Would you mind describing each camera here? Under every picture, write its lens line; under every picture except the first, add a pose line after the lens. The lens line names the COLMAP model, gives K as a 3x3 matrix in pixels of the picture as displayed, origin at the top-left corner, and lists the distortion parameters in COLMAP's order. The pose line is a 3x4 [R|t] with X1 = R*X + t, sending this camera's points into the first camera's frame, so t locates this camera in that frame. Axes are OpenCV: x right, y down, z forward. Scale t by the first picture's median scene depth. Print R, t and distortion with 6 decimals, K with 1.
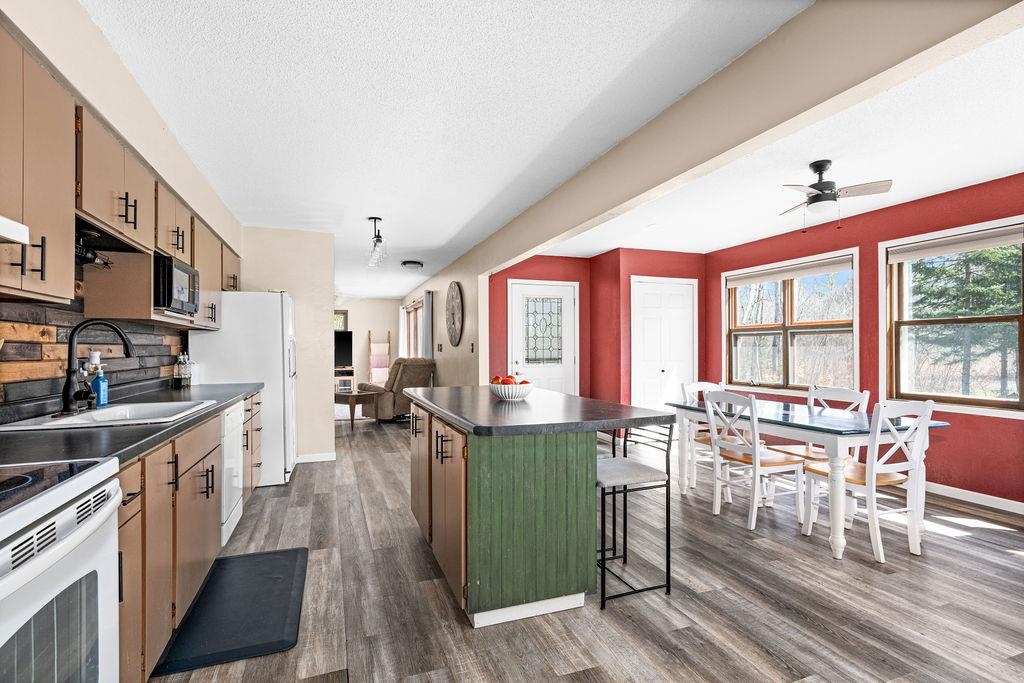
lens RADIAL K [[494.0, 0, 509.1], [0, 494.0, 351.4], [0, 0, 1]] dist [0.004138, 0.000082]
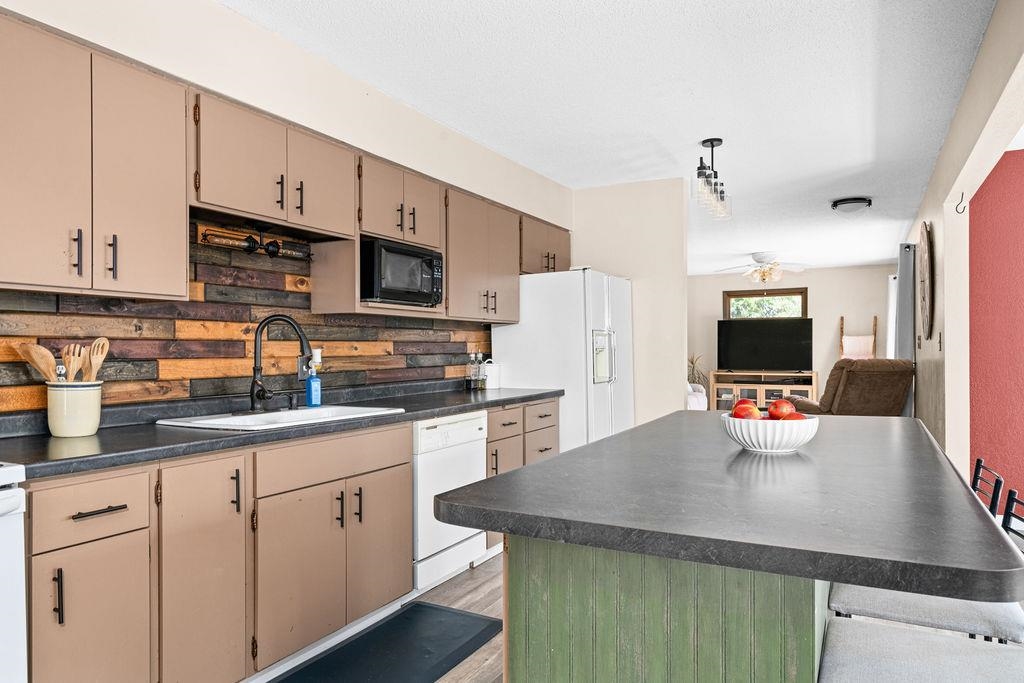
lens RADIAL K [[658.6, 0, 508.4], [0, 658.6, 345.4], [0, 0, 1]] dist [0.005146, 0.000771]
pose [[0.661482, -0.003725, -0.749952, 0.223349], [0.000162, 0.999988, -0.004825, -0.000274], [0.749961, 0.003070, 0.661475, 0.271347]]
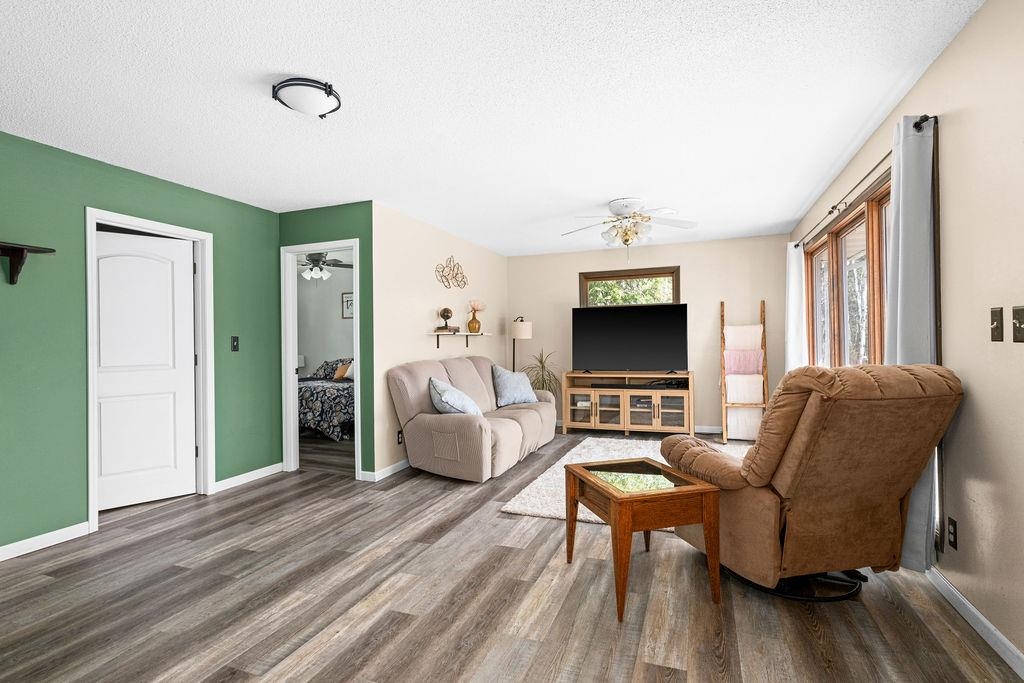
lens RADIAL K [[494.0, 0, 507.1], [0, 494.0, 343.3], [0, 0, 1]] dist [0.004138, 0.000082]
pose [[0.749859, -0.009024, -0.661536, -0.312889], [0.012331, 0.999924, 0.000337, -0.004091], [0.661483, -0.008410, 0.749913, 1.320905]]
